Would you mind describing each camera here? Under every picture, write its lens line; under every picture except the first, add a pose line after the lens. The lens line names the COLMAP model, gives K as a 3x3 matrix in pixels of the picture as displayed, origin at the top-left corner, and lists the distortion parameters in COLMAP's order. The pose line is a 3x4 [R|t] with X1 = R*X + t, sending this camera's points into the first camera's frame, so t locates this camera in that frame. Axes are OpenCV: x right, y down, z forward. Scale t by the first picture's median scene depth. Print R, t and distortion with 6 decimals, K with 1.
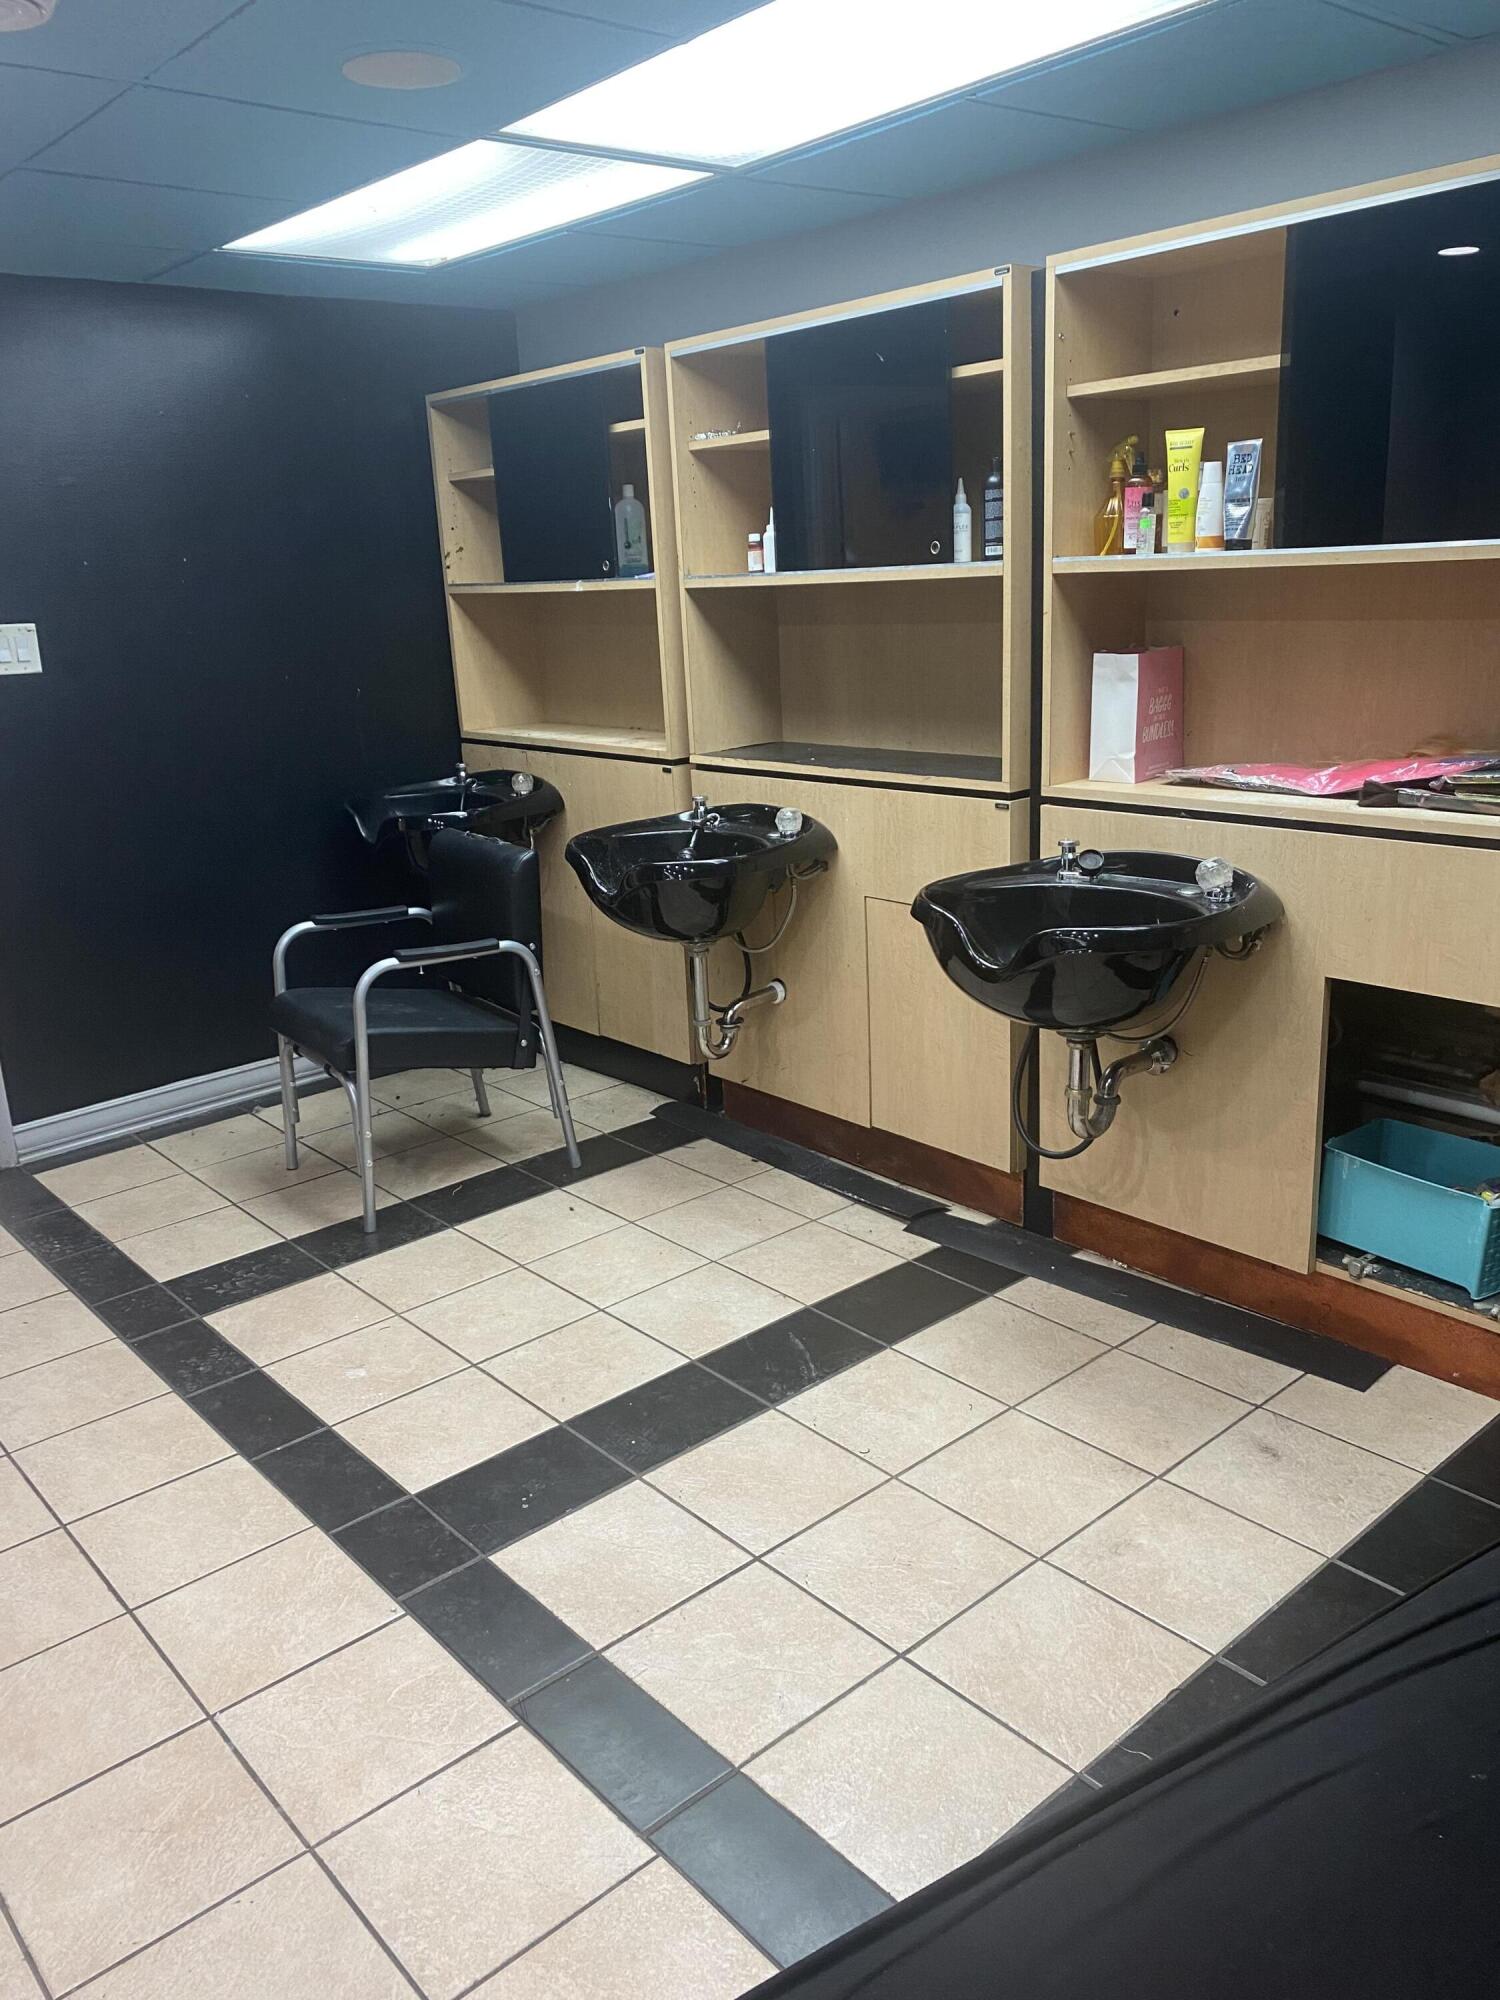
lens RADIAL K [[1537.0, 0, 752.2], [0, 1537.0, 1014.4], [0, 0, 1]] dist [-0.005544, -0.003657]
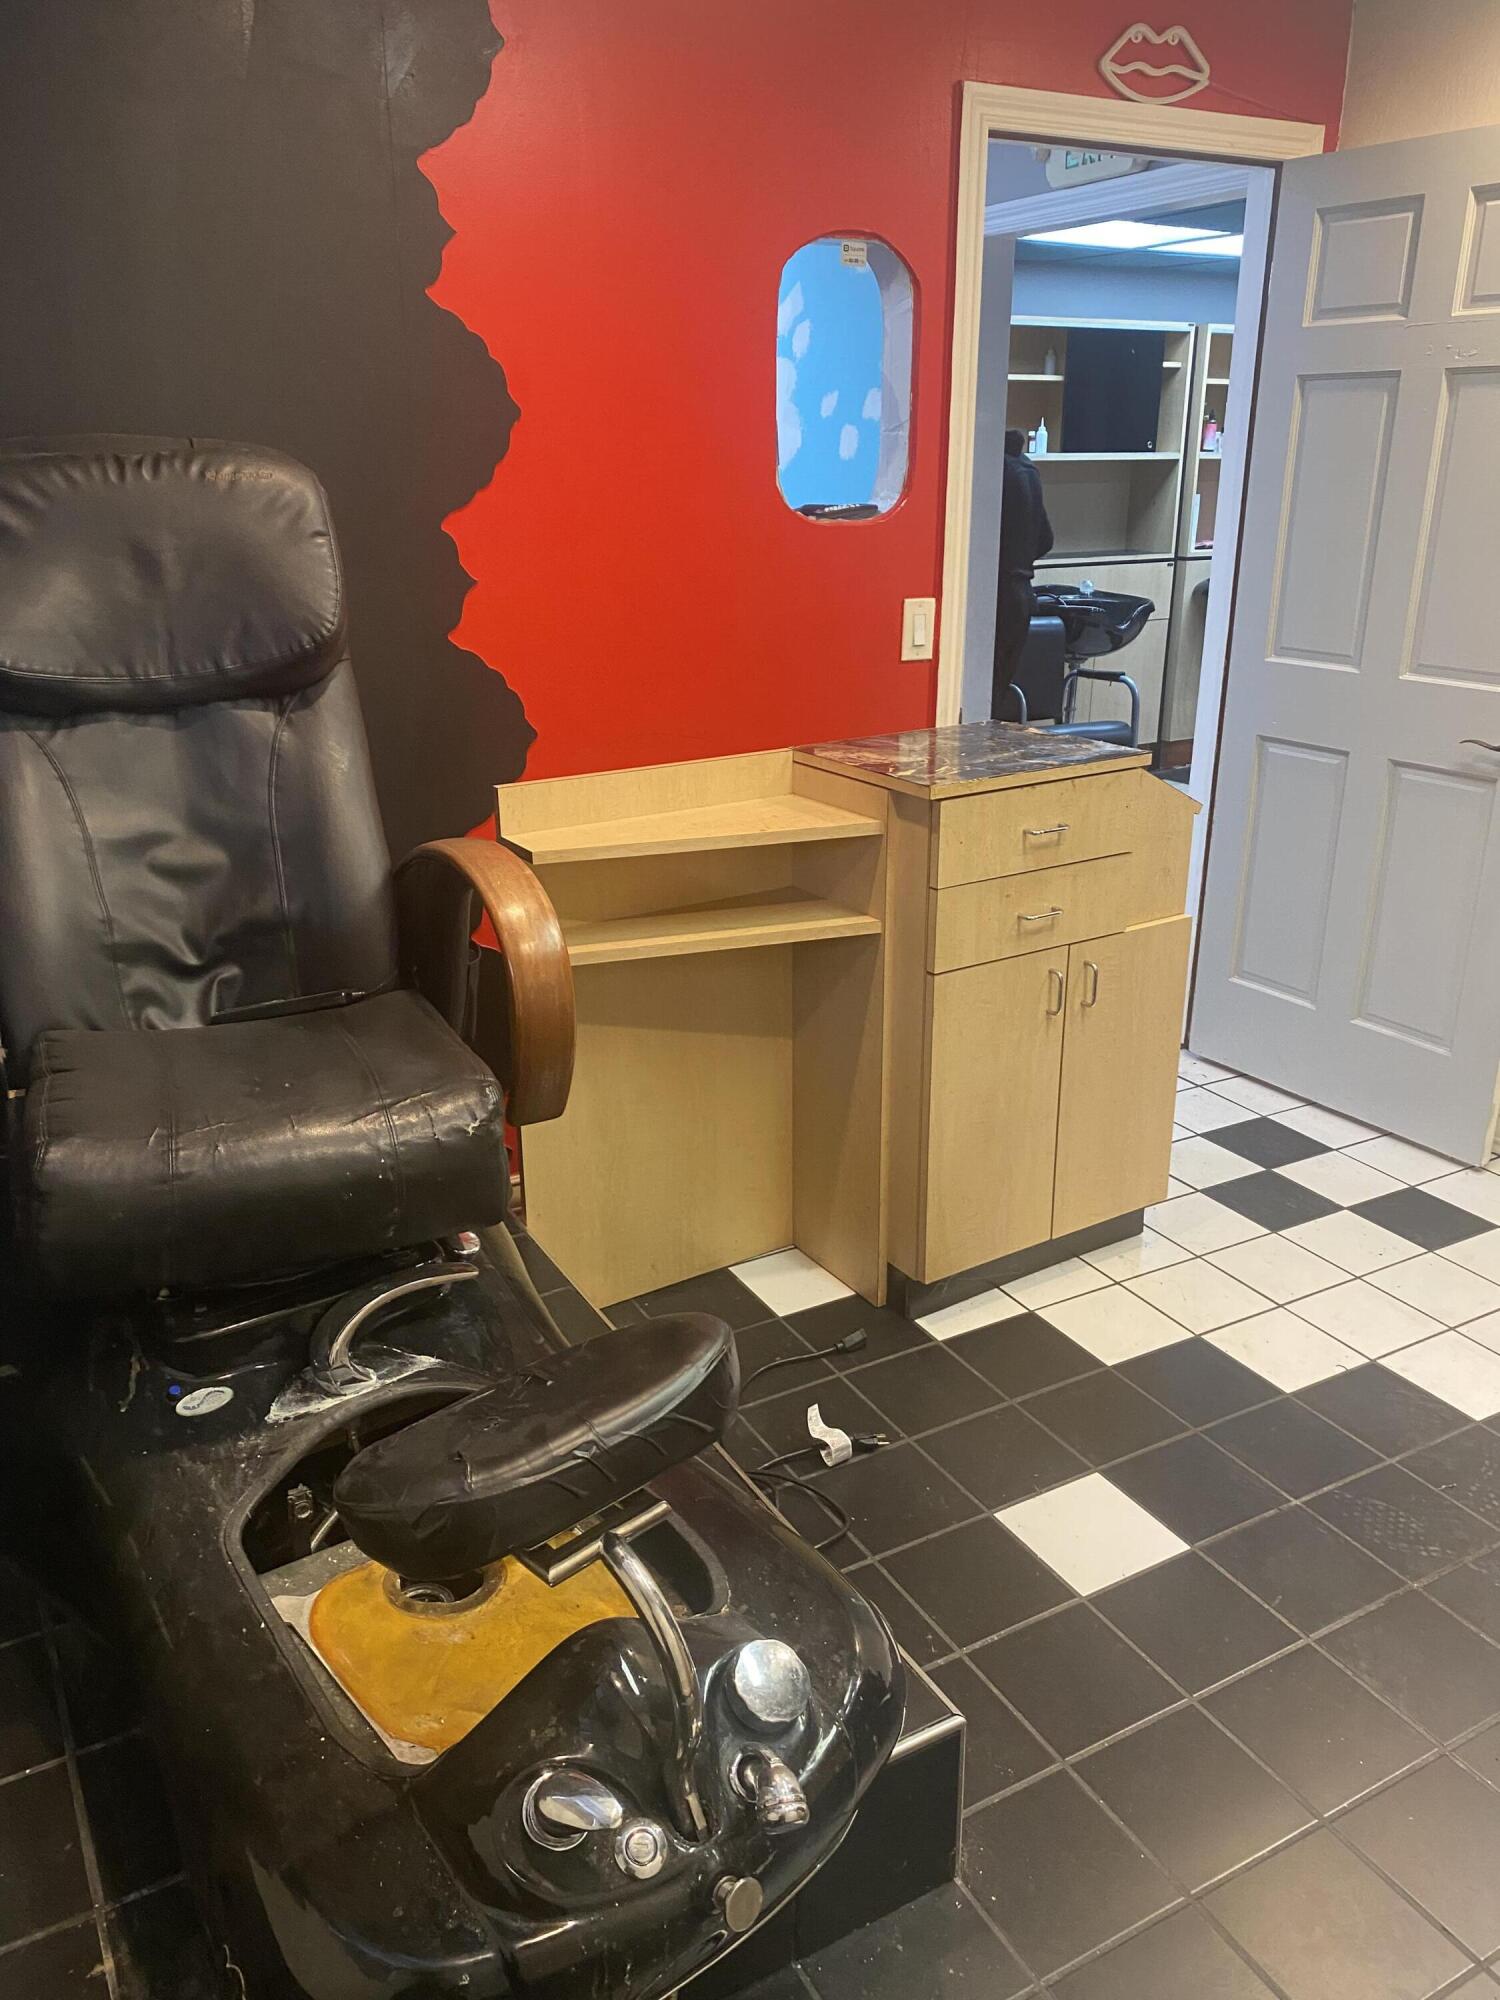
lens RADIAL K [[1537.0, 0, 752.2], [0, 1537.0, 1014.4], [0, 0, 1]] dist [-0.005544, -0.003657]
pose [[-0.037543, -0.298782, 0.953583, -1.878399], [0.288779, 0.910298, 0.296589, -0.338085], [-0.956660, 0.286509, 0.052107, 1.471322]]
